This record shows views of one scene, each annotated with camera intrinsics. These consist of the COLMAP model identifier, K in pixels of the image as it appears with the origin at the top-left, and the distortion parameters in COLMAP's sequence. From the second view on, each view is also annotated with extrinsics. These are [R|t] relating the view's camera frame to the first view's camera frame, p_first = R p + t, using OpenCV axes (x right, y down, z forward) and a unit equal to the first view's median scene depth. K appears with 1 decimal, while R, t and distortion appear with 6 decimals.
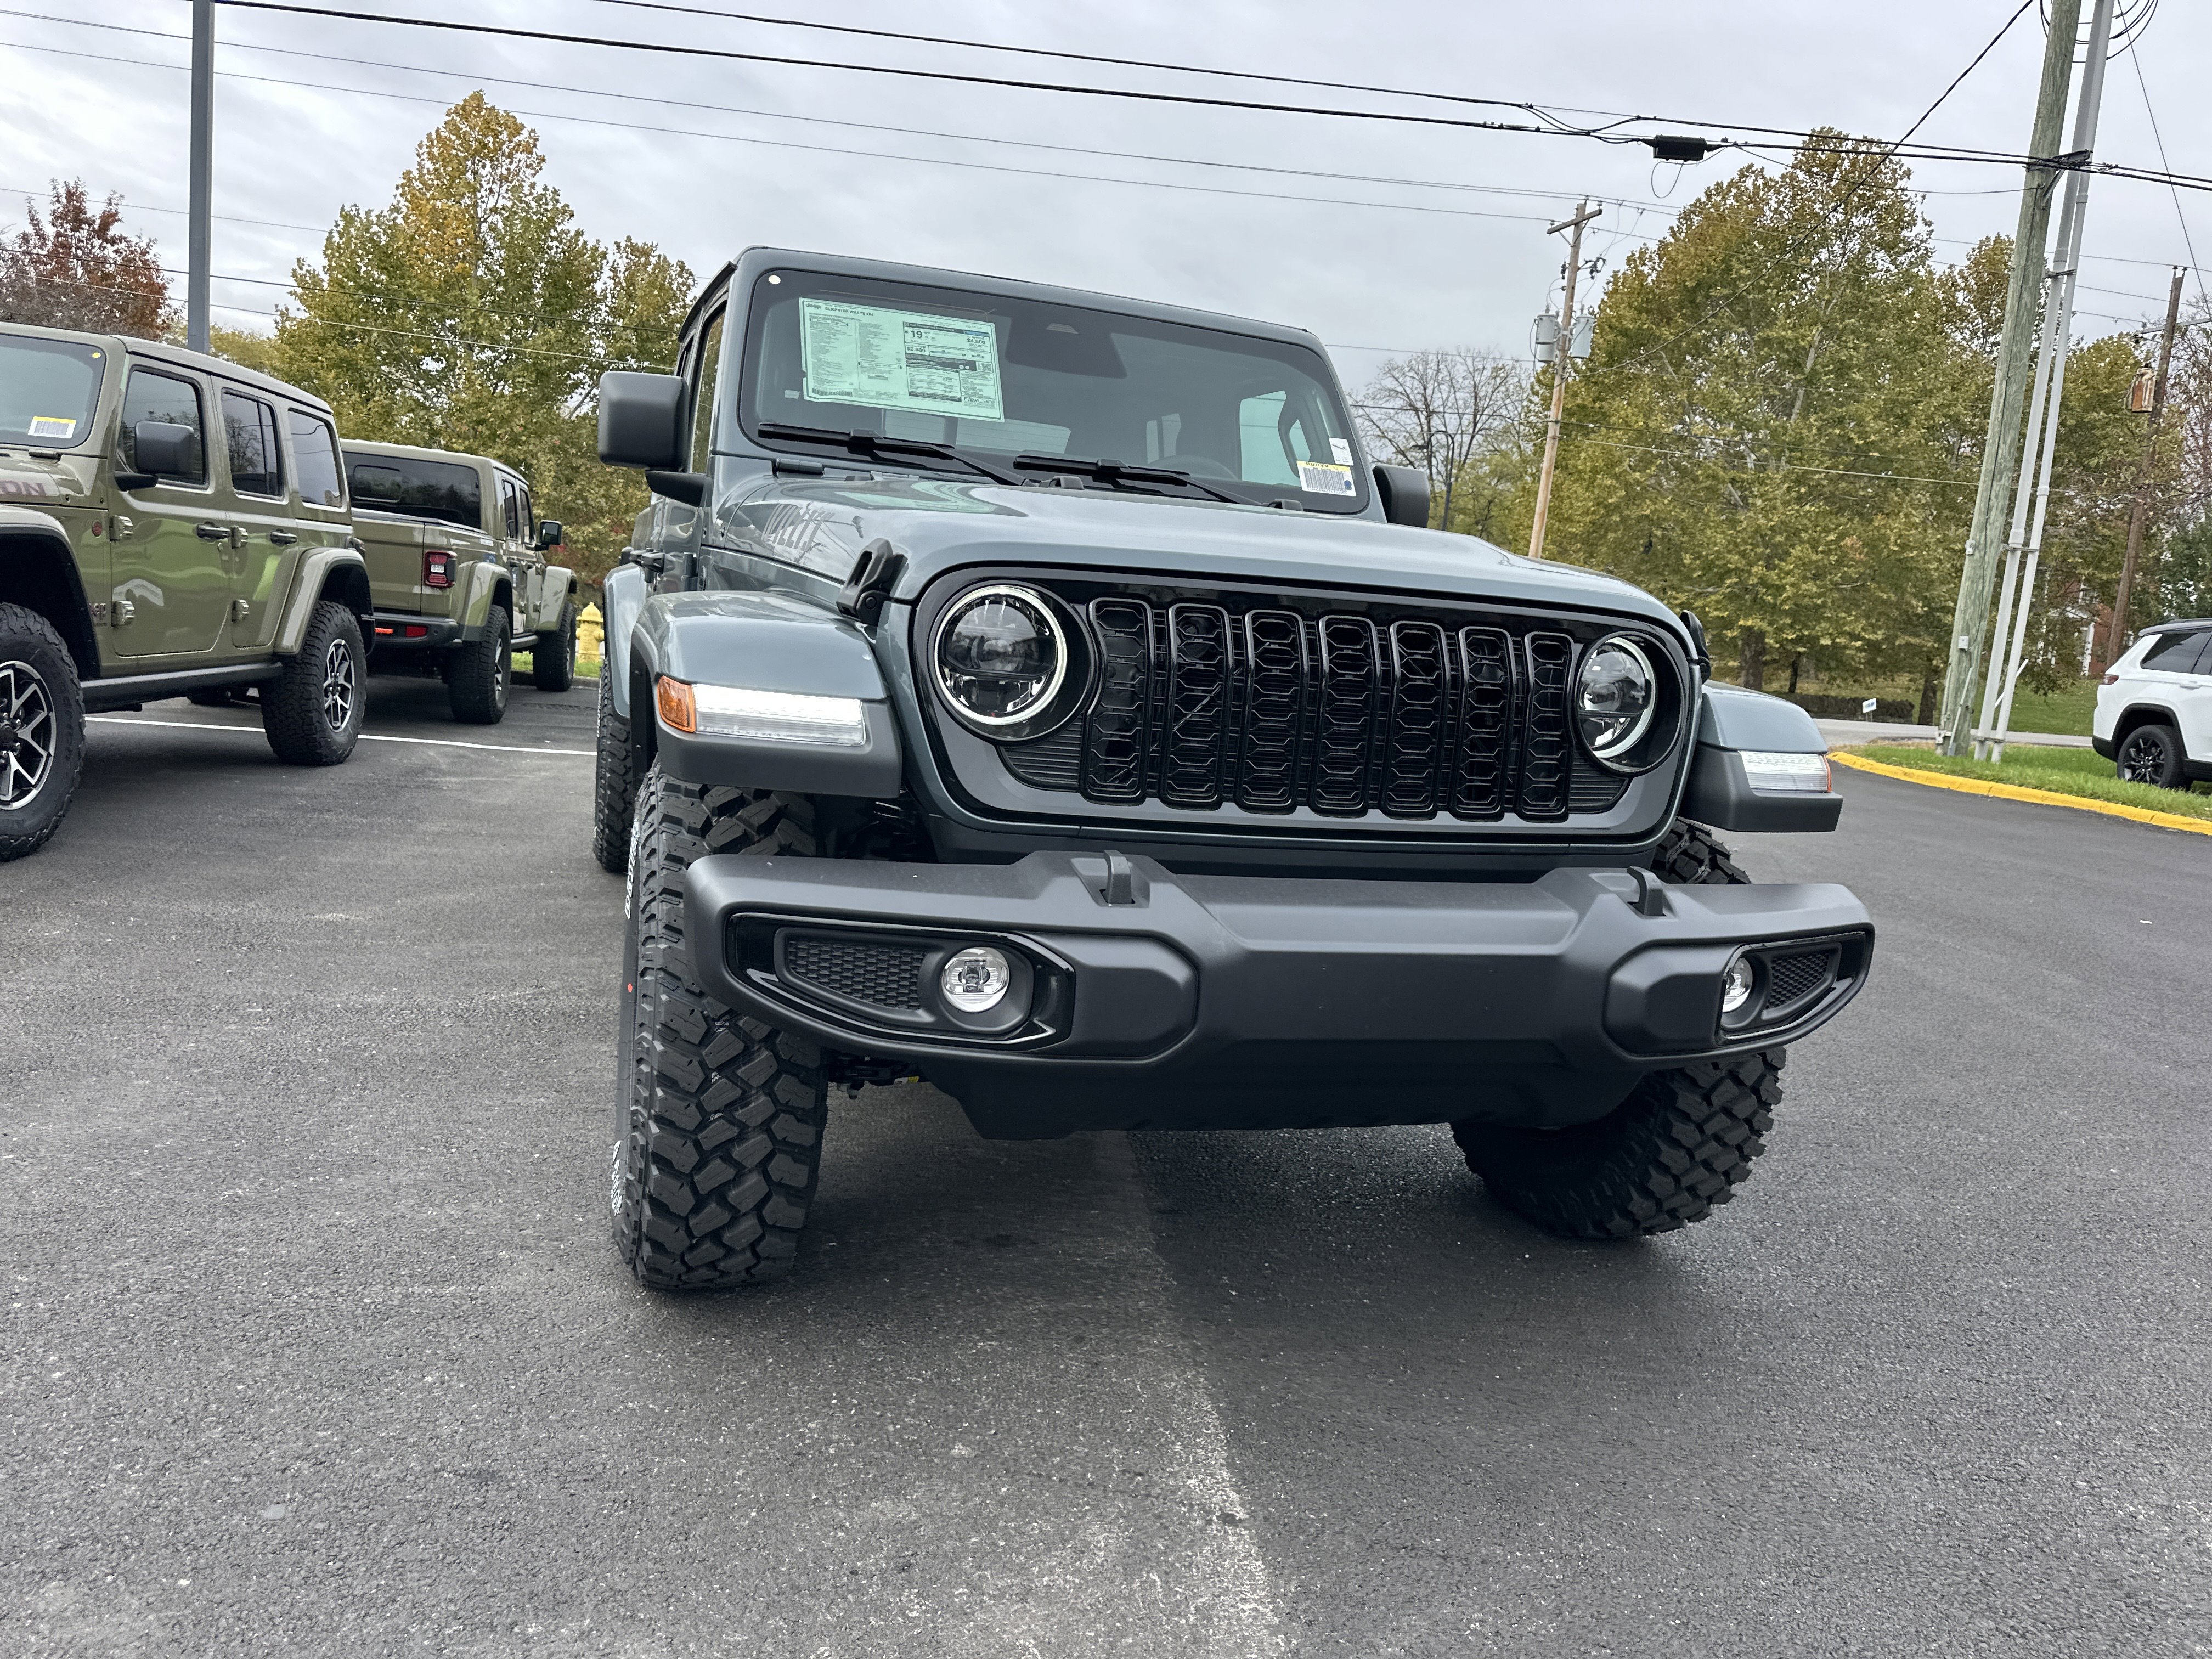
lens RADIAL K [[1558.9, 0, 1100.9], [0, 1558.9, 801.0], [0, 0, 1]] dist [0.044385, -0.055135]
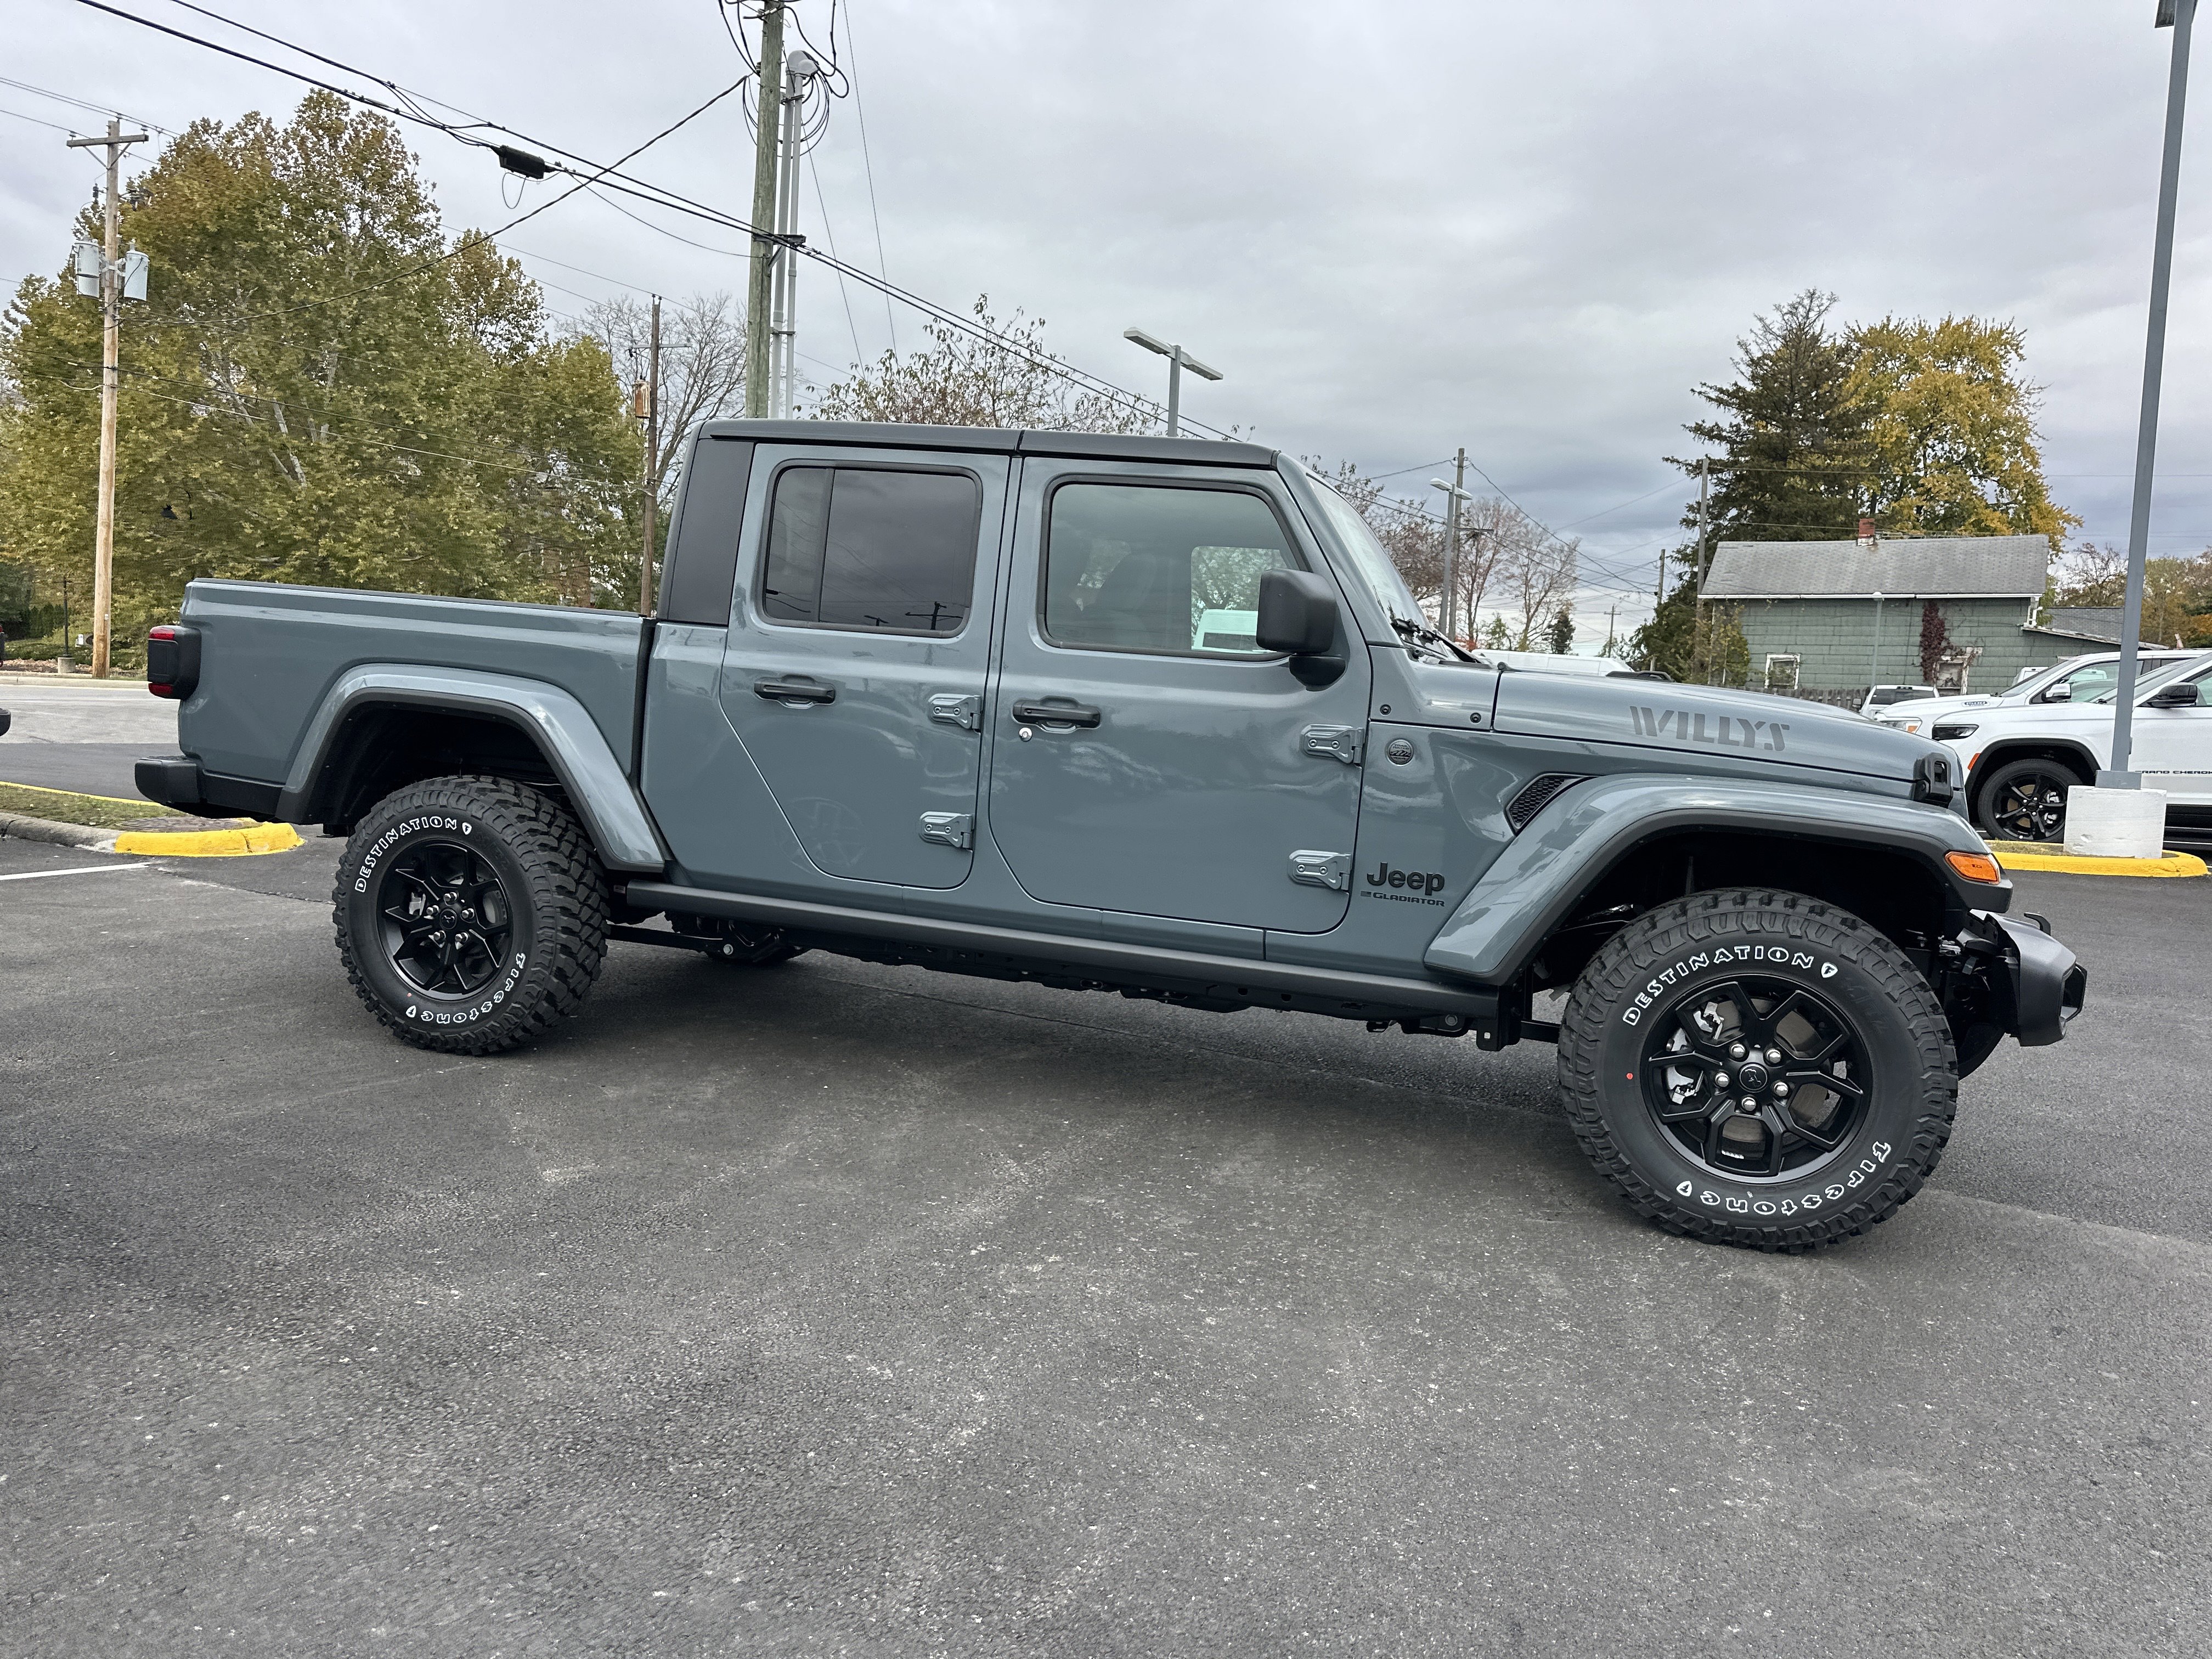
lens RADIAL K [[1539.2, 0, 1106.0], [0, 1539.2, 829.5], [0, 0, 1]] dist [0.082454, -0.102665]
pose [[0.600588, -0.116100, 0.791085, -1.248050], [0.081171, 0.993143, 0.084129, -0.185580], [-0.795428, 0.013686, 0.605894, 0.414259]]
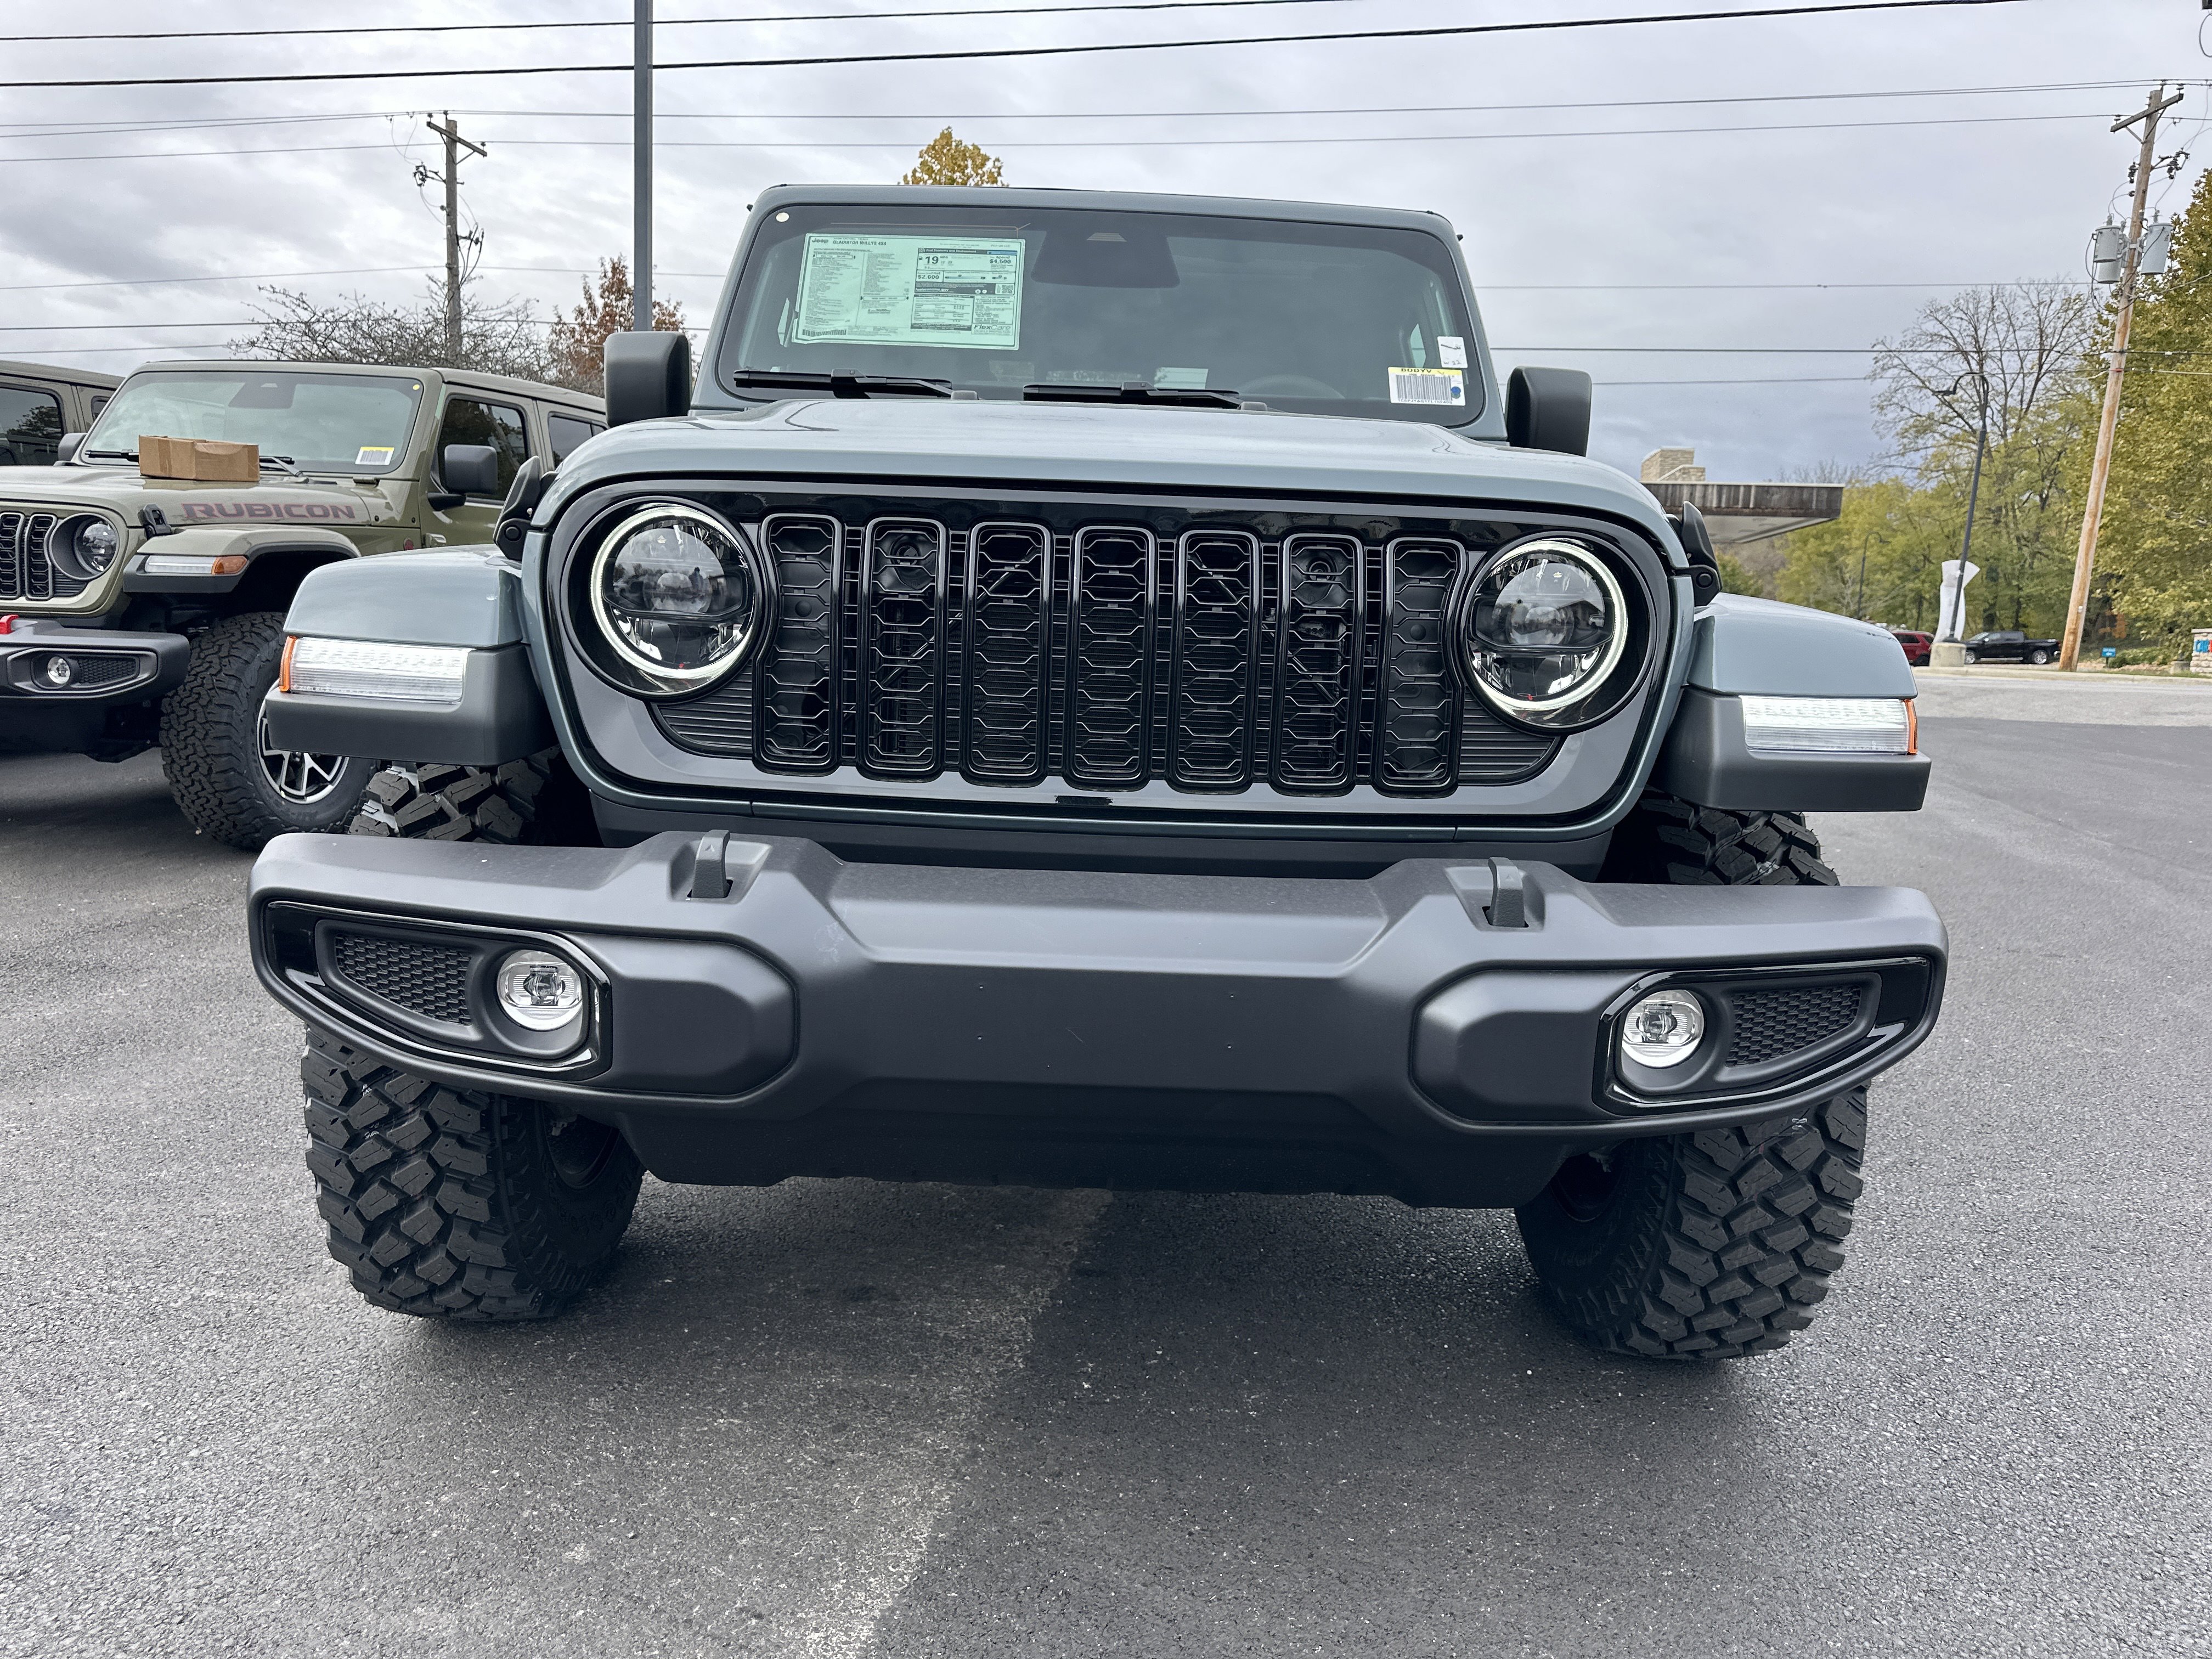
lens RADIAL K [[1574.3, 0, 1096.2], [0, 1574.3, 829.6], [0, 0, 1]] dist [-0.002258, -0.006176]
pose [[0.953059, 0.001087, -0.302781, 0.251697], [0.004444, 0.999836, 0.017577, 0.010391], [0.302751, -0.018097, 0.952898, 0.176915]]
